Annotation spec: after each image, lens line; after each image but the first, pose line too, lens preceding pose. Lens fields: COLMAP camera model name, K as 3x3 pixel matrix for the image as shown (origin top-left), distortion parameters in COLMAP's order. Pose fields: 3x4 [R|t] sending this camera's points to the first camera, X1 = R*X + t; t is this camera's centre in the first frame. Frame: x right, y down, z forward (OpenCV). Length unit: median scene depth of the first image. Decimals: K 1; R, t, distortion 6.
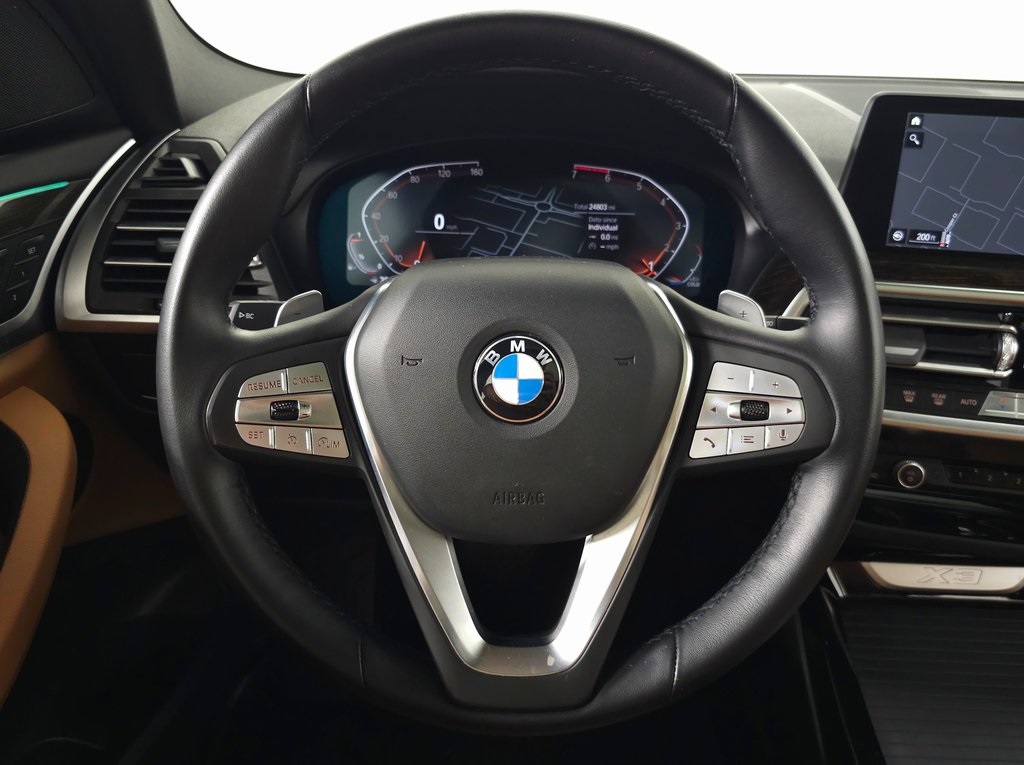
lens RADIAL K [[766.7, 0, 502.6], [0, 766.7, 376.6], [0, 0, 1]] dist [0.039854, -0.066135]
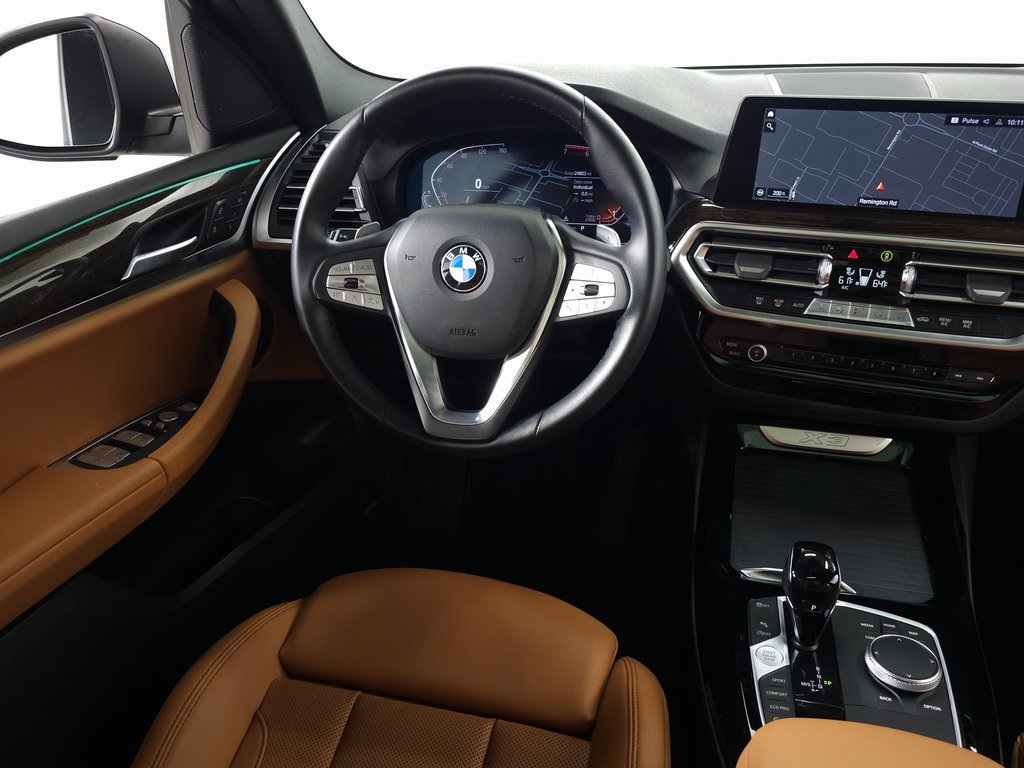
lens RADIAL K [[766.7, 0, 507.6], [0, 766.7, 388.7], [0, 0, 1]] dist [0.039854, -0.066135]
pose [[0.972092, 0.058501, -0.227190, 0.408324], [-0.043912, 0.996667, 0.068753, 0.116983], [0.230455, -0.056858, 0.971421, -0.592638]]
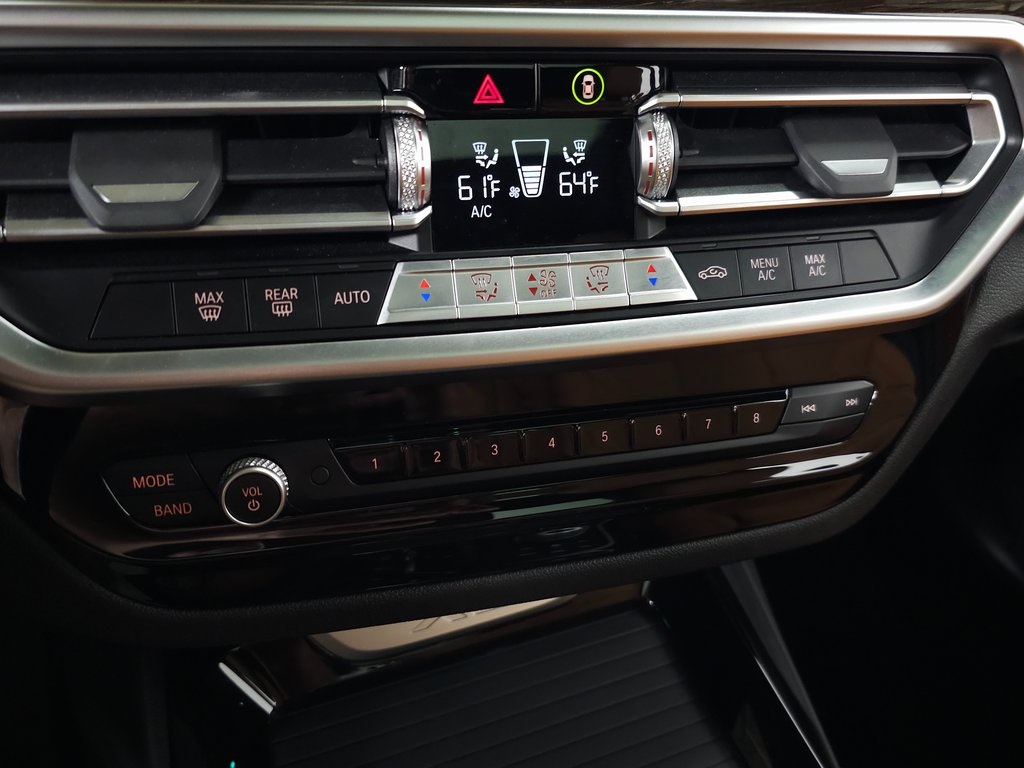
lens RADIAL K [[766.7, 0, 498.5], [0, 766.7, 366.9], [0, 0, 1]] dist [0.039854, -0.066135]
pose [[0.910319, -0.193764, 0.365752, 0.520886], [0.156951, 0.979258, 0.128145, 0.029256], [-0.382995, -0.059248, 0.921848, 0.587209]]
